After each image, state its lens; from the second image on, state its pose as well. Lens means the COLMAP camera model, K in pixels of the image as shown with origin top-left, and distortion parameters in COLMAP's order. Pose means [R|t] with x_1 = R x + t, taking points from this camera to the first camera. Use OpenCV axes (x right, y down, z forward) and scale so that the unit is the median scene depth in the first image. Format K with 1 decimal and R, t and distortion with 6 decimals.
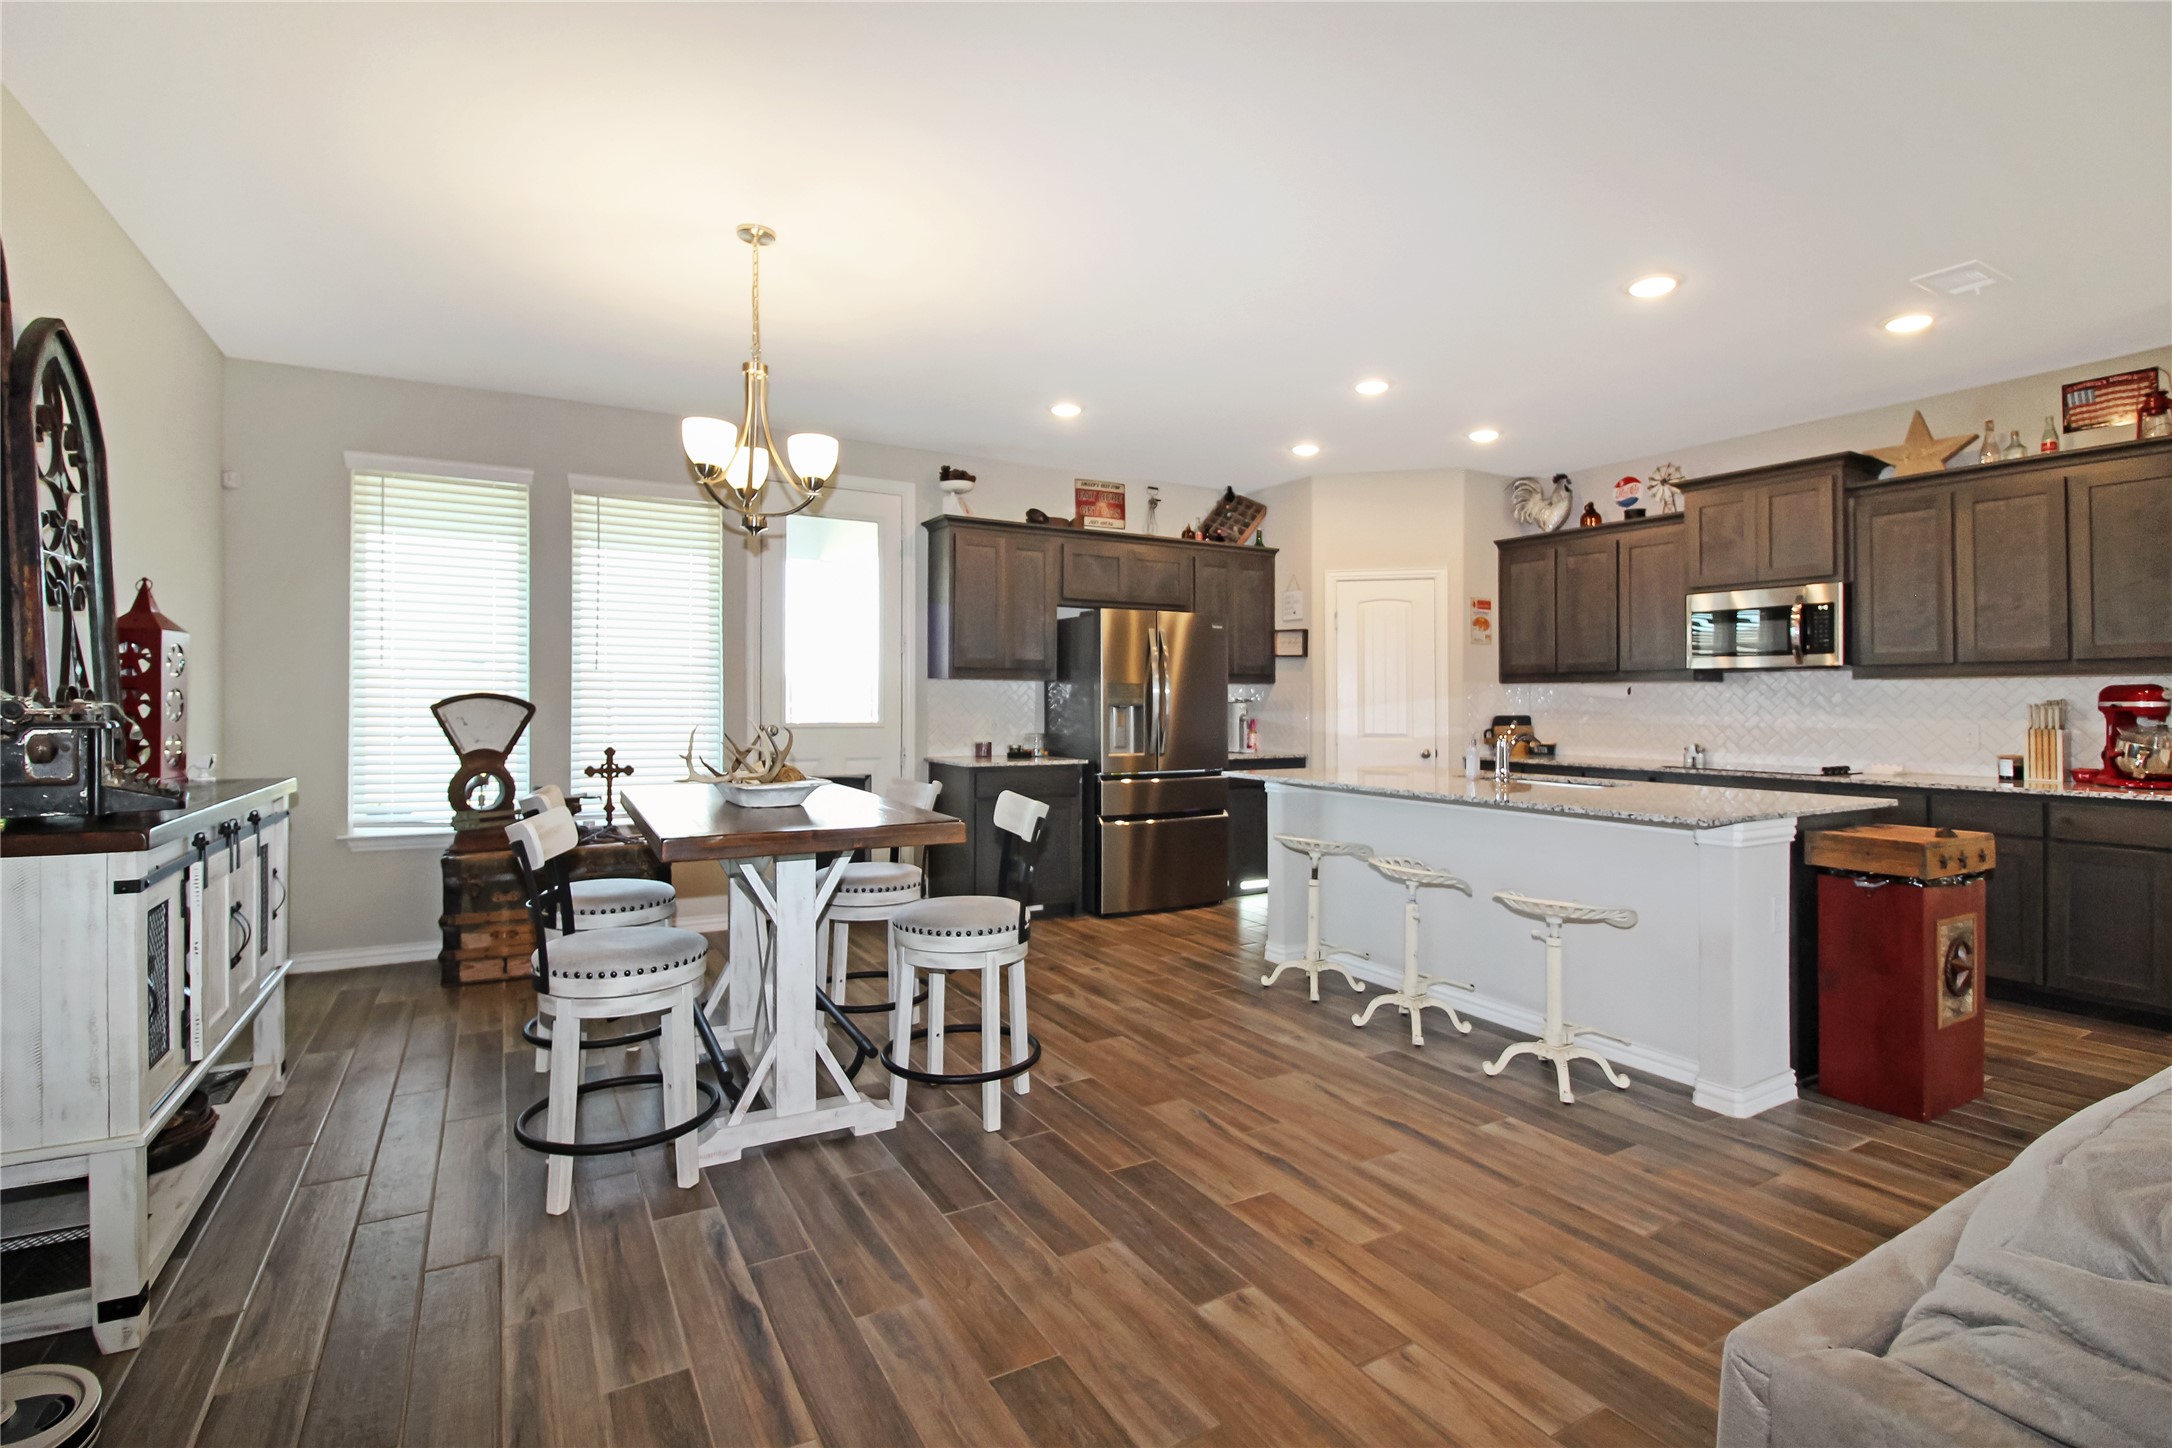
lens RADIAL K [[999.4, 0, 1088.3], [0, 999.4, 694.9], [0, 0, 1]] dist [0.001971, -0.020736]
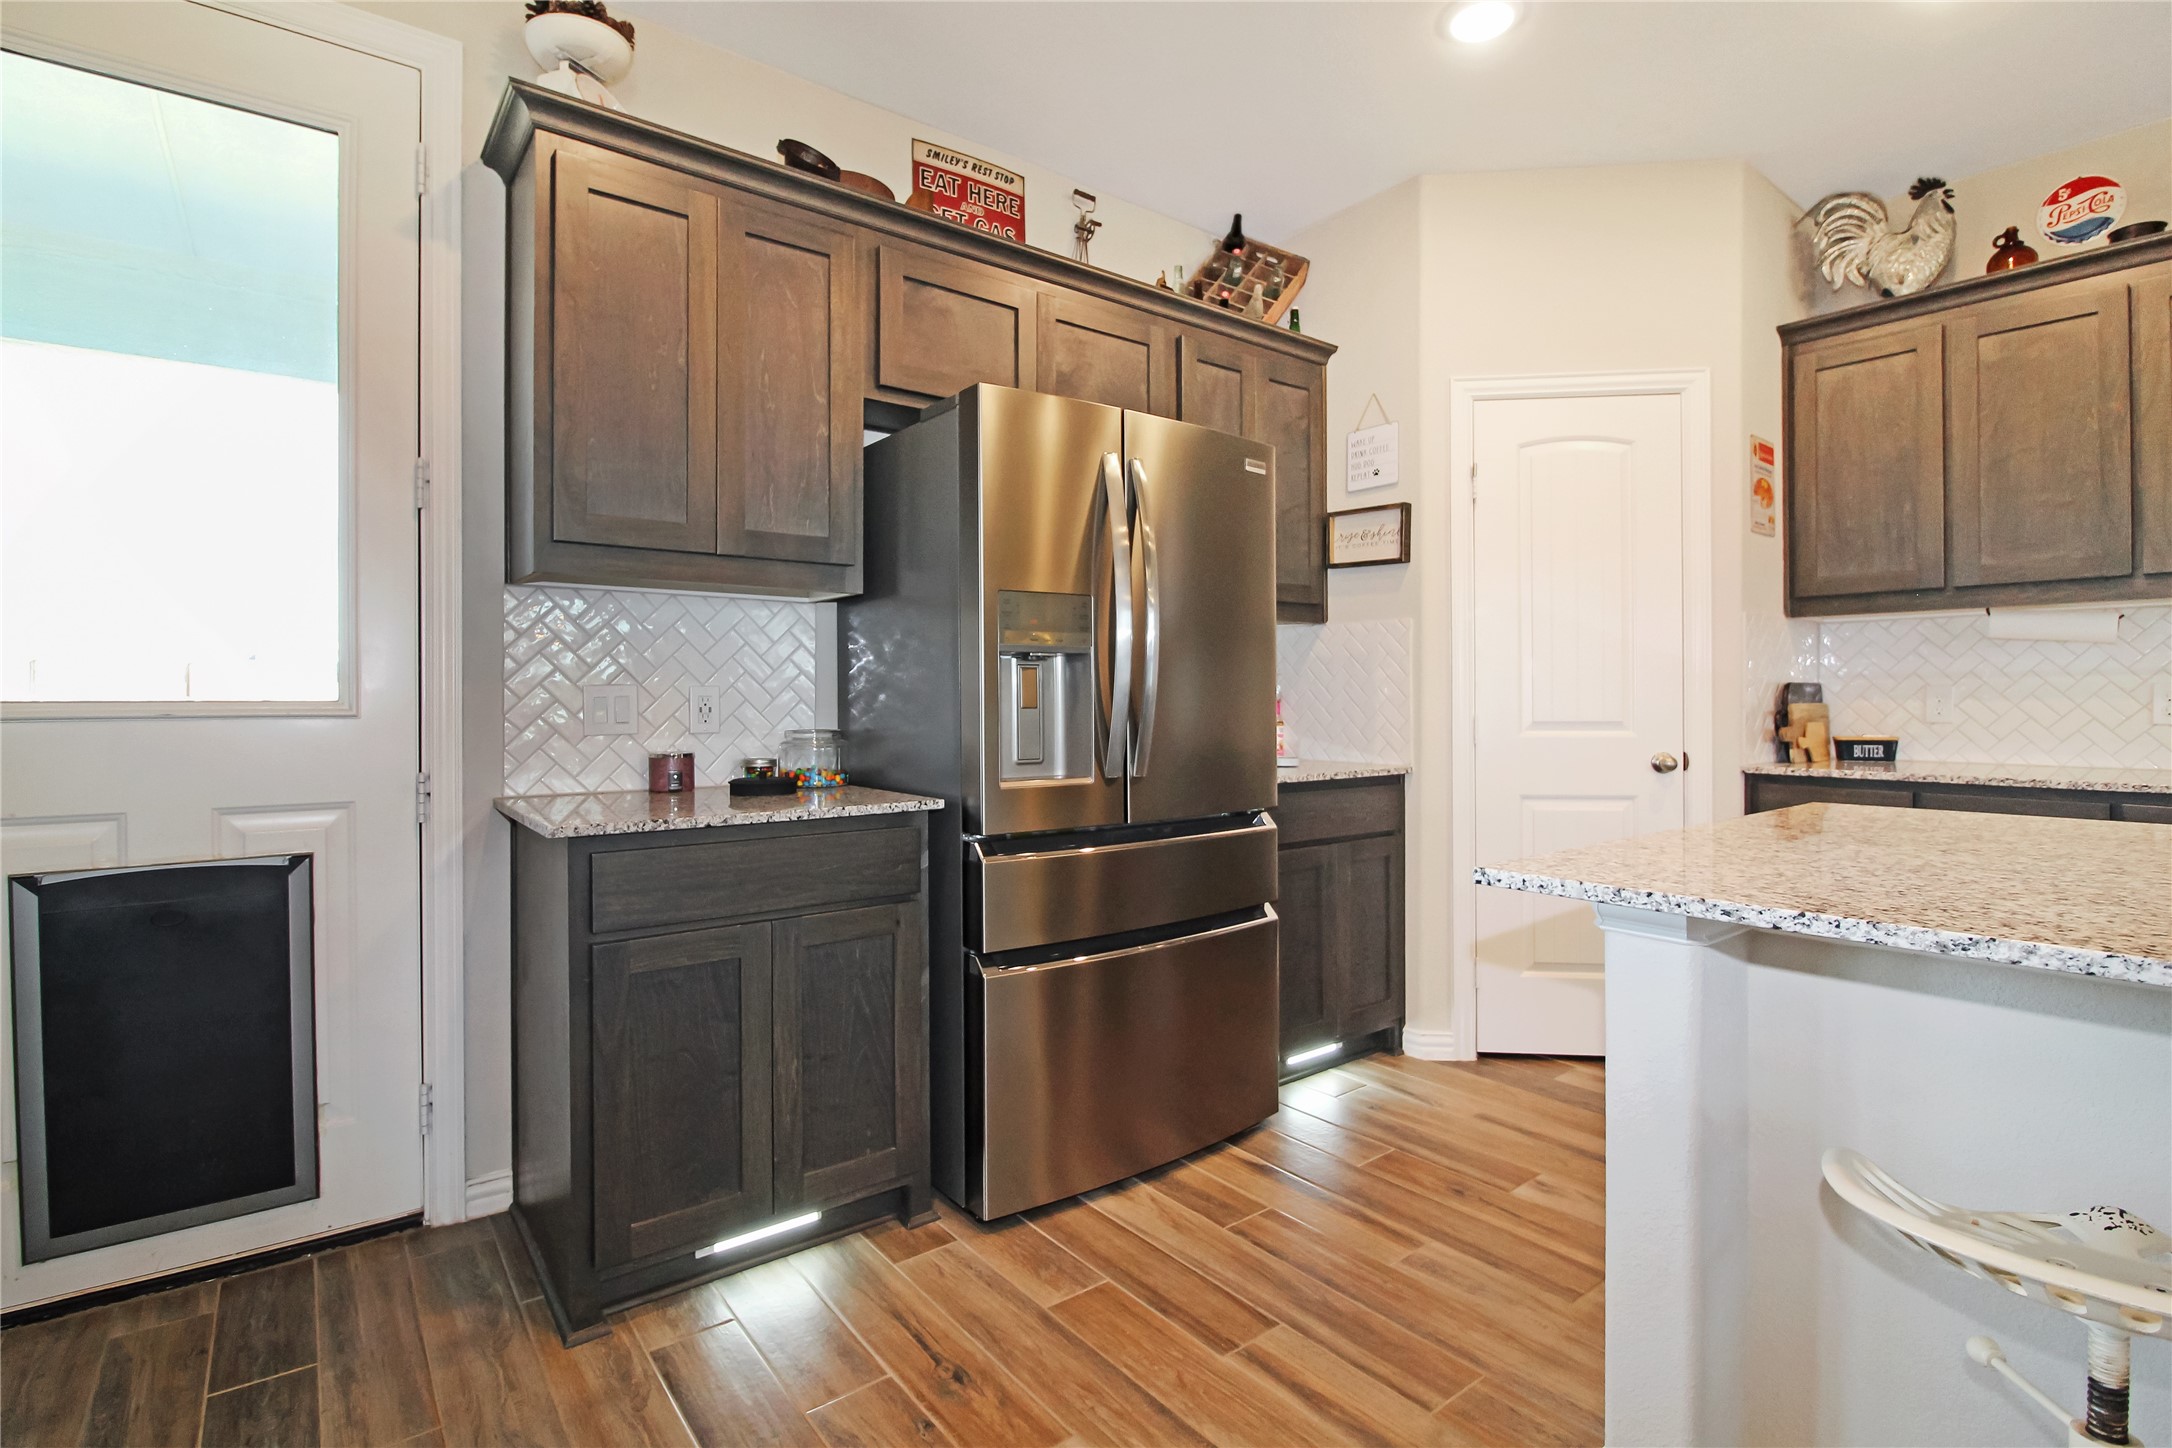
lens RADIAL K [[1034.2, 0, 1088.8], [0, 1034.2, 695.8], [0, 0, 1]] dist [-0.002518, -0.000388]
pose [[0.989556, -0.007092, 0.143974, -0.002529], [0.006562, 0.999970, 0.004155, 0.025187], [-0.143999, -0.003167, 0.989573, 0.601001]]
